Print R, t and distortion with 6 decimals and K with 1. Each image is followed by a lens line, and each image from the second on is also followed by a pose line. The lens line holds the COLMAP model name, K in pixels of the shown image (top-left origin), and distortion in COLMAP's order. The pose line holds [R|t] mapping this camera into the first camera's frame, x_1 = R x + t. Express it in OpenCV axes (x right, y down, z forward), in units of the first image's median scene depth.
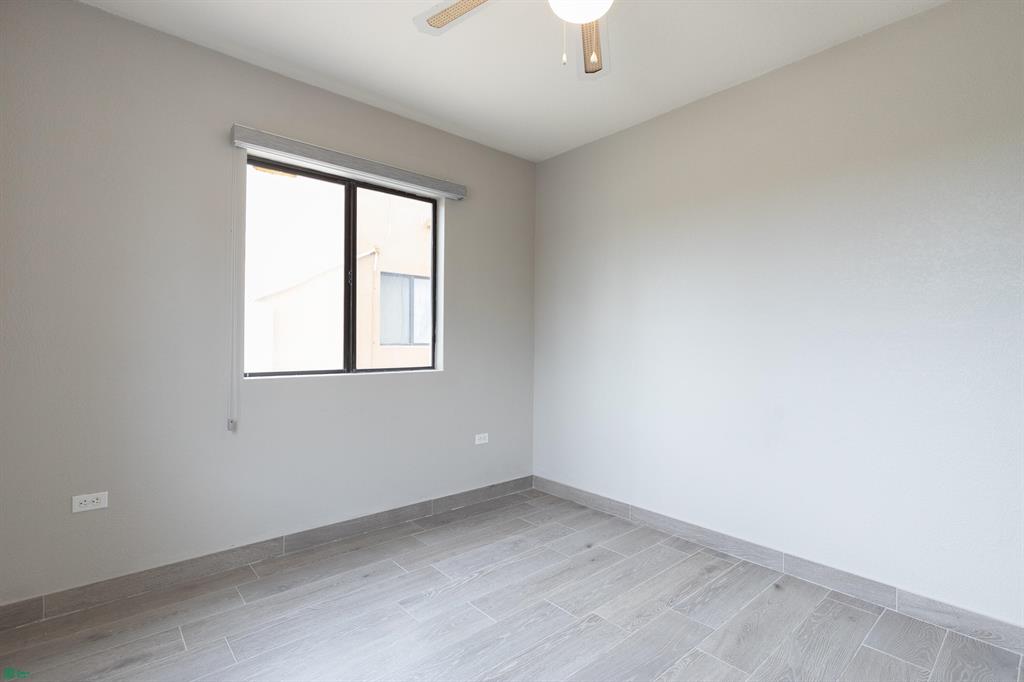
lens RADIAL K [[489.2, 0, 512.0], [0, 489.2, 341.0], [0, 0, 1]] dist [0.002078, 0.000812]
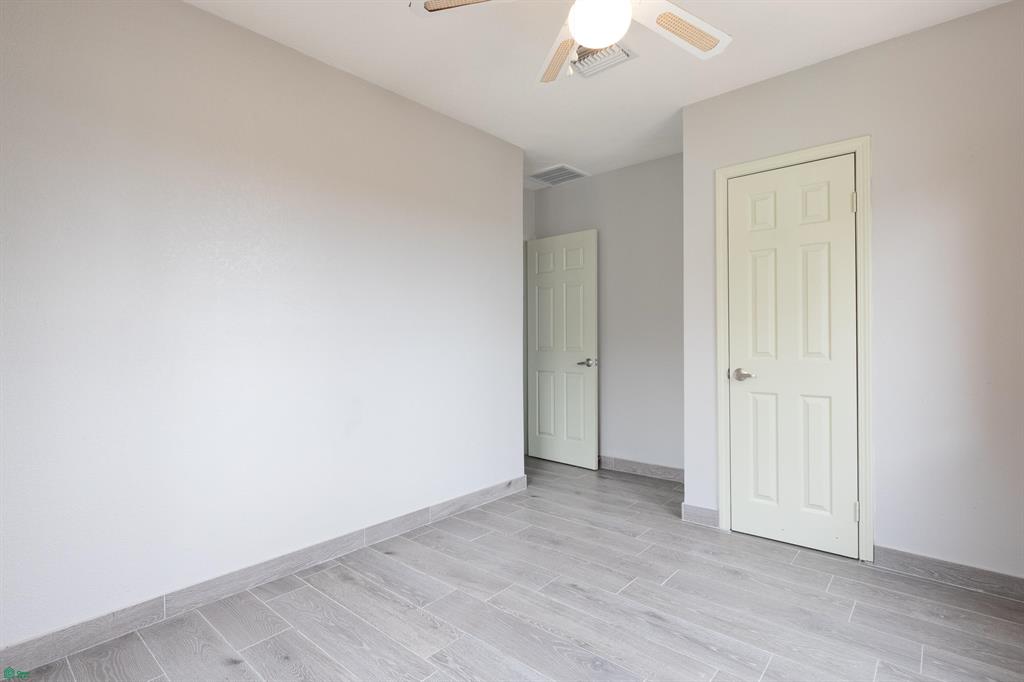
lens RADIAL K [[489.2, 0, 512.0], [0, 489.2, 341.0], [0, 0, 1]] dist [0.002078, 0.000812]
pose [[-0.128269, -0.004733, 0.991728, -0.568380], [0.017140, 0.999829, 0.006989, 0.012228], [-0.991591, 0.017894, -0.128166, 0.806534]]
